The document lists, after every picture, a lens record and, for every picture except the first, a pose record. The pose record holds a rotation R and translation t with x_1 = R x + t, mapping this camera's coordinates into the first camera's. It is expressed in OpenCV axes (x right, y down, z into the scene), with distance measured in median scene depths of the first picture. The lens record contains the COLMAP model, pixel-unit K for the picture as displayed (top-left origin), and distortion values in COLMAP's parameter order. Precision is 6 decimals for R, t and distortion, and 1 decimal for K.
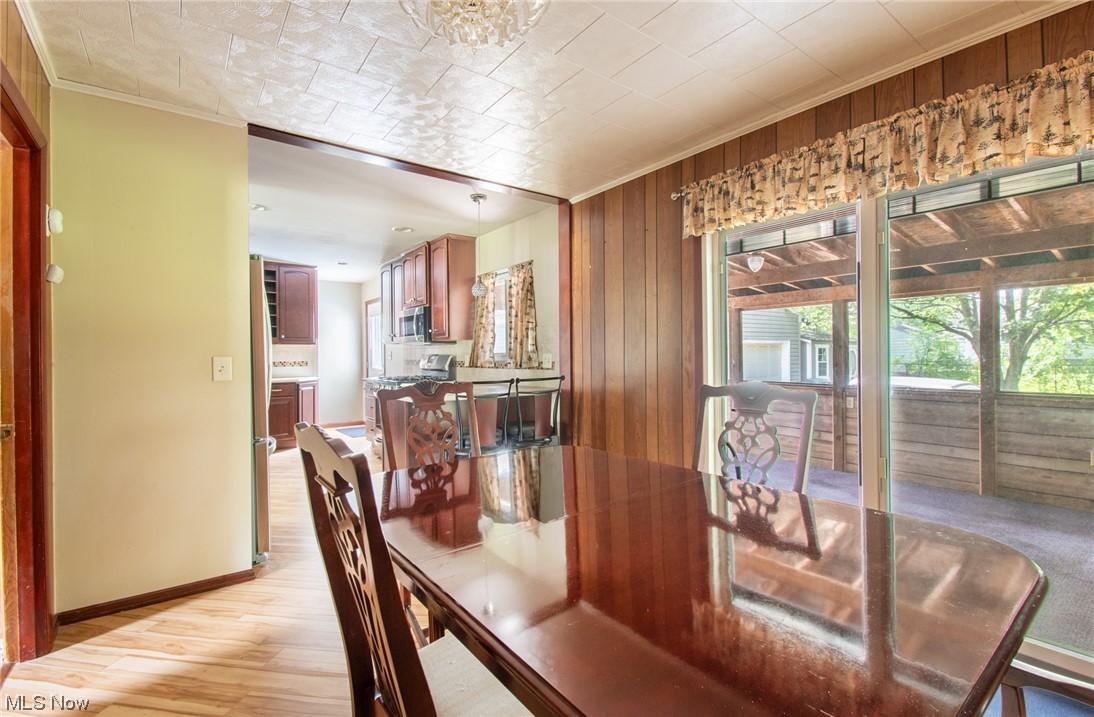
lens RADIAL K [[492.4, 0, 547.0], [0, 492.4, 358.5], [0, 0, 1]] dist [0.044578, 0.000038]
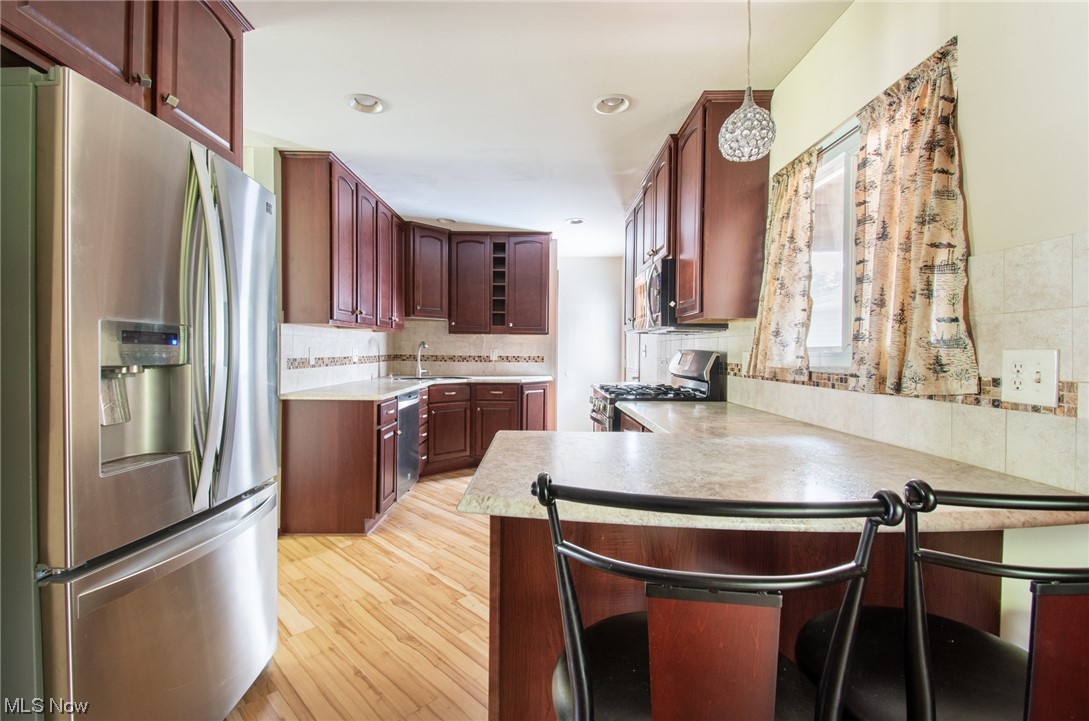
lens RADIAL K [[481.3, 0, 539.3], [0, 481.3, 354.7], [0, 0, 1]] dist [0.025001, -0.018932]
pose [[0.804105, 0.020599, -0.594130, -0.047461], [-0.020609, 0.999765, 0.006770, -0.003117], [0.594130, 0.006800, 0.804340, 0.536171]]
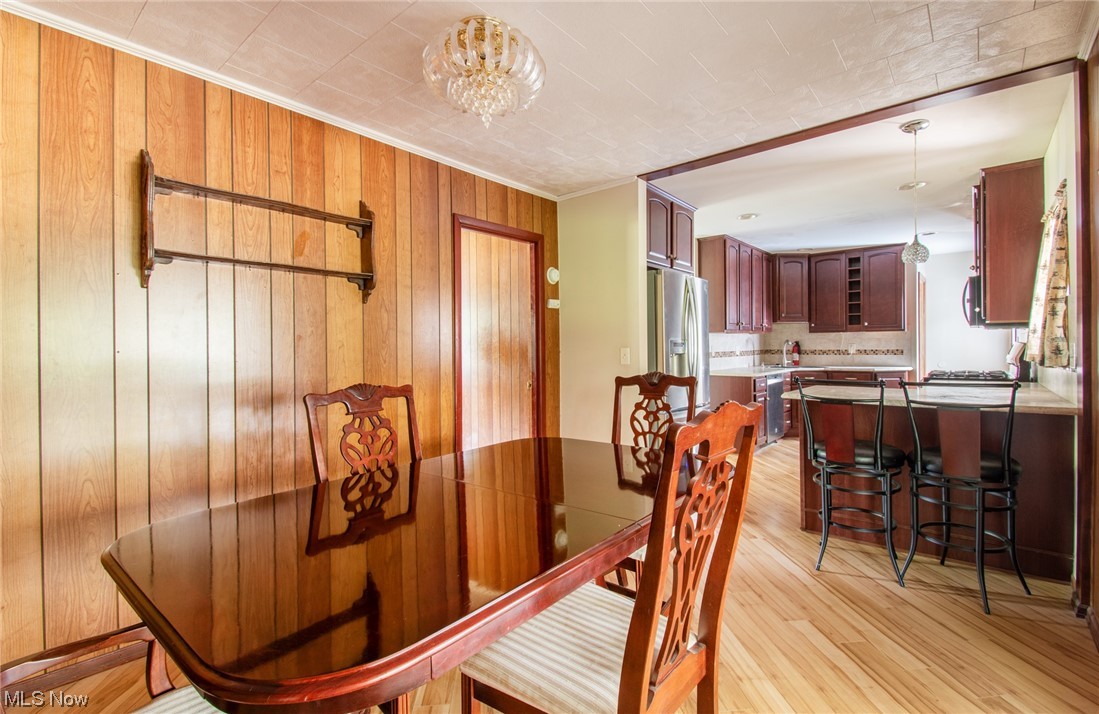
lens RADIAL K [[486.4, 0, 549.0], [0, 486.4, 350.4], [0, 0, 1]] dist [0.032295, -0.023638]
pose [[0.218337, 0.013210, -0.975784, 0.344887], [0.000203, 0.999908, 0.013582, -0.007266], [0.975873, -0.003164, 0.218314, 0.254173]]
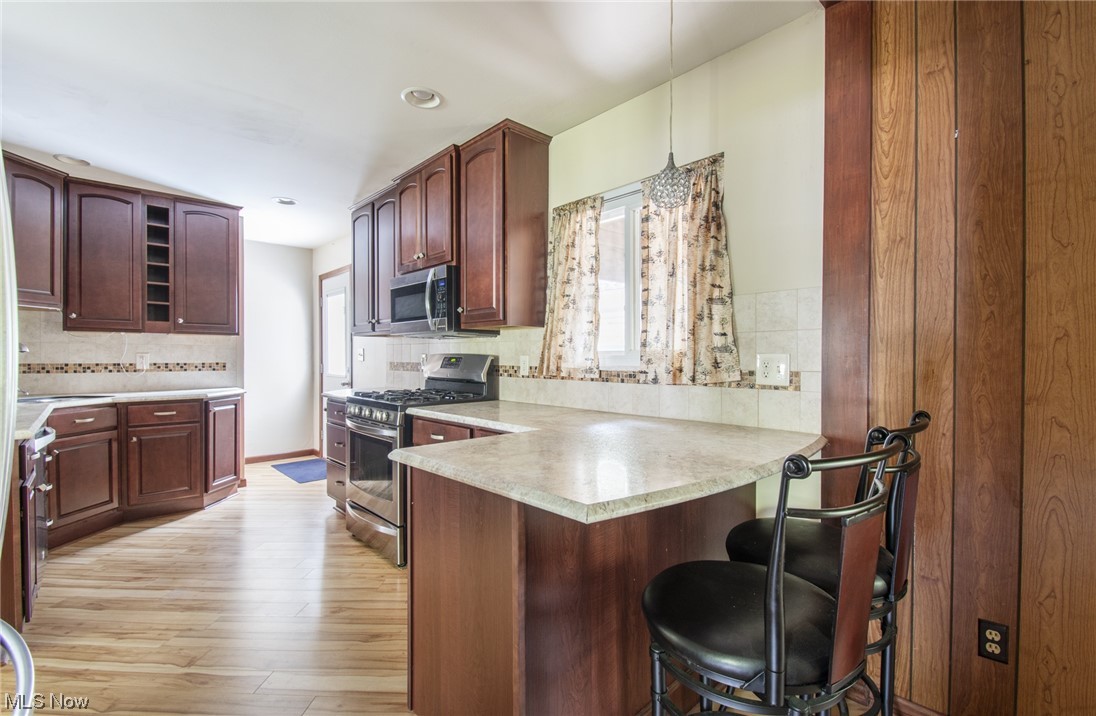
lens RADIAL K [[485.5, 0, 544.2], [0, 485.5, 360.5], [0, 0, 1]] dist [0.040981, -0.027368]
pose [[0.993900, 0.008479, 0.109958, -0.215532], [-0.008665, 0.999962, 0.001214, -0.001930], [-0.109944, -0.002159, 0.993935, 0.486133]]
